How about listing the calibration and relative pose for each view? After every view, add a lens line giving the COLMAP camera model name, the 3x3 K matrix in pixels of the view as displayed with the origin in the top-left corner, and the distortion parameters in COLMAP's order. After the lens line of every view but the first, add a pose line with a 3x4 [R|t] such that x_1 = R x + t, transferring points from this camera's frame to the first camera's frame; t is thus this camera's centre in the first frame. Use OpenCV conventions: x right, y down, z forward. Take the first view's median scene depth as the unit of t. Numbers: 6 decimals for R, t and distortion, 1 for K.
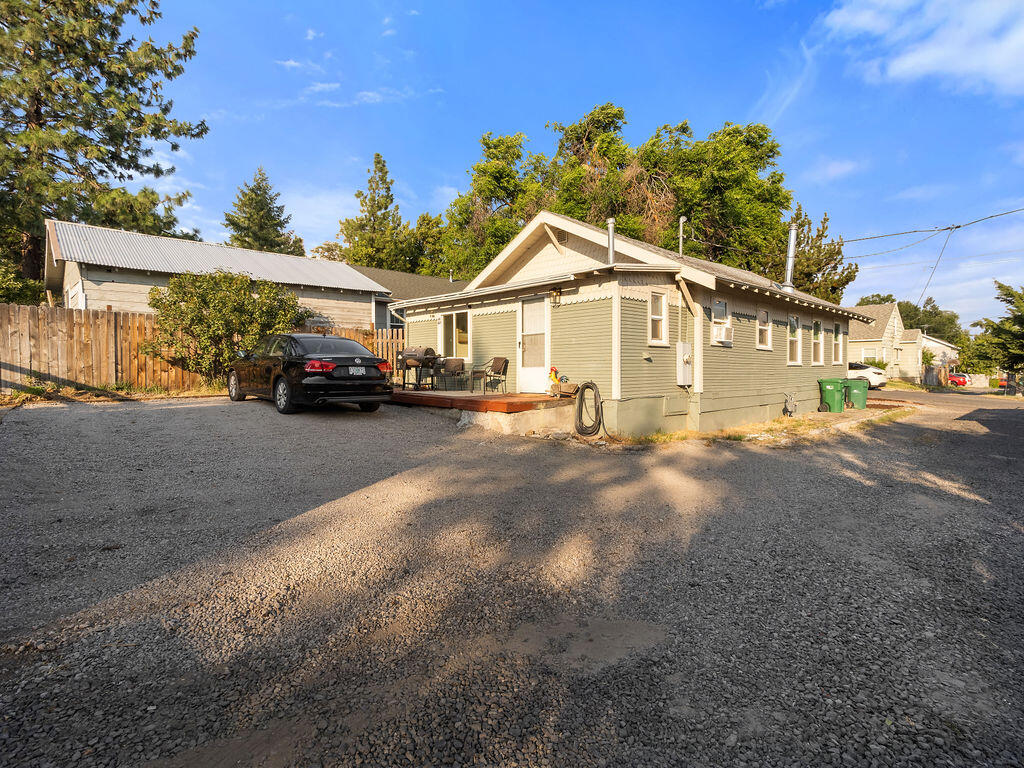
lens RADIAL K [[554.2, 0, 512.0], [0, 554.2, 384.0], [0, 0, 1]] dist [-0.009388, 0.001037]
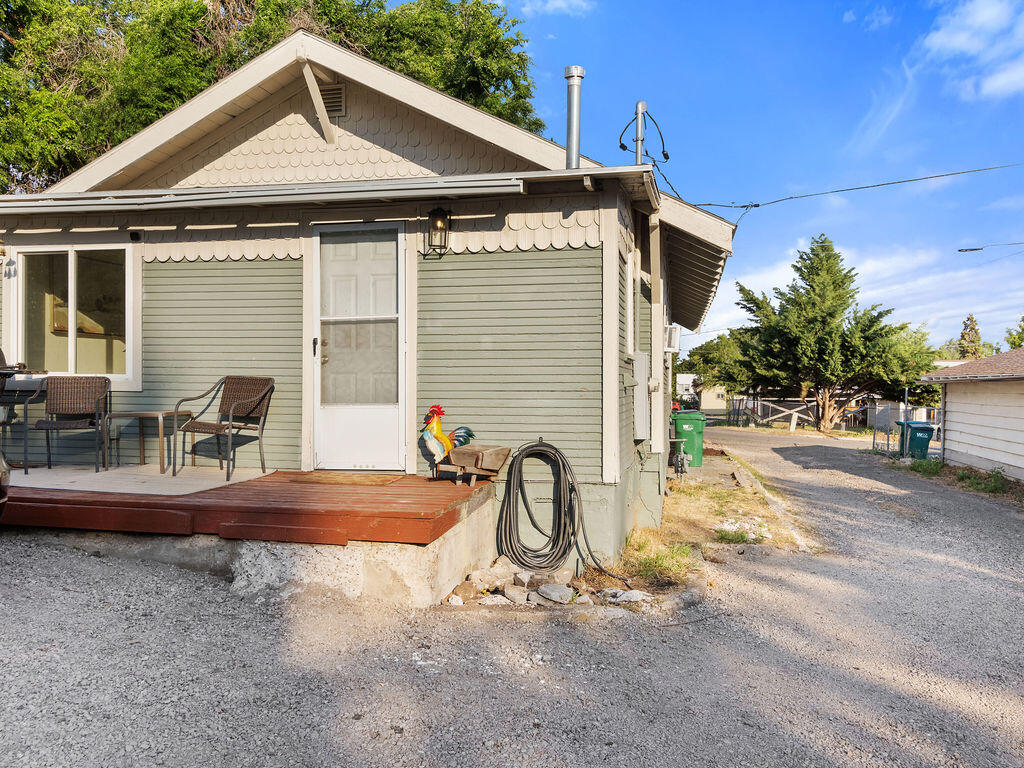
lens RADIAL K [[856.5, 0, 512.0], [0, 856.5, 384.0], [0, 0, 1]] dist [-0.000278, -0.001364]
pose [[0.803777, 0.008300, 0.594872, -0.229833], [0.007739, 0.999672, -0.024404, -0.028234], [-0.594880, 0.024220, 0.803450, 0.432554]]
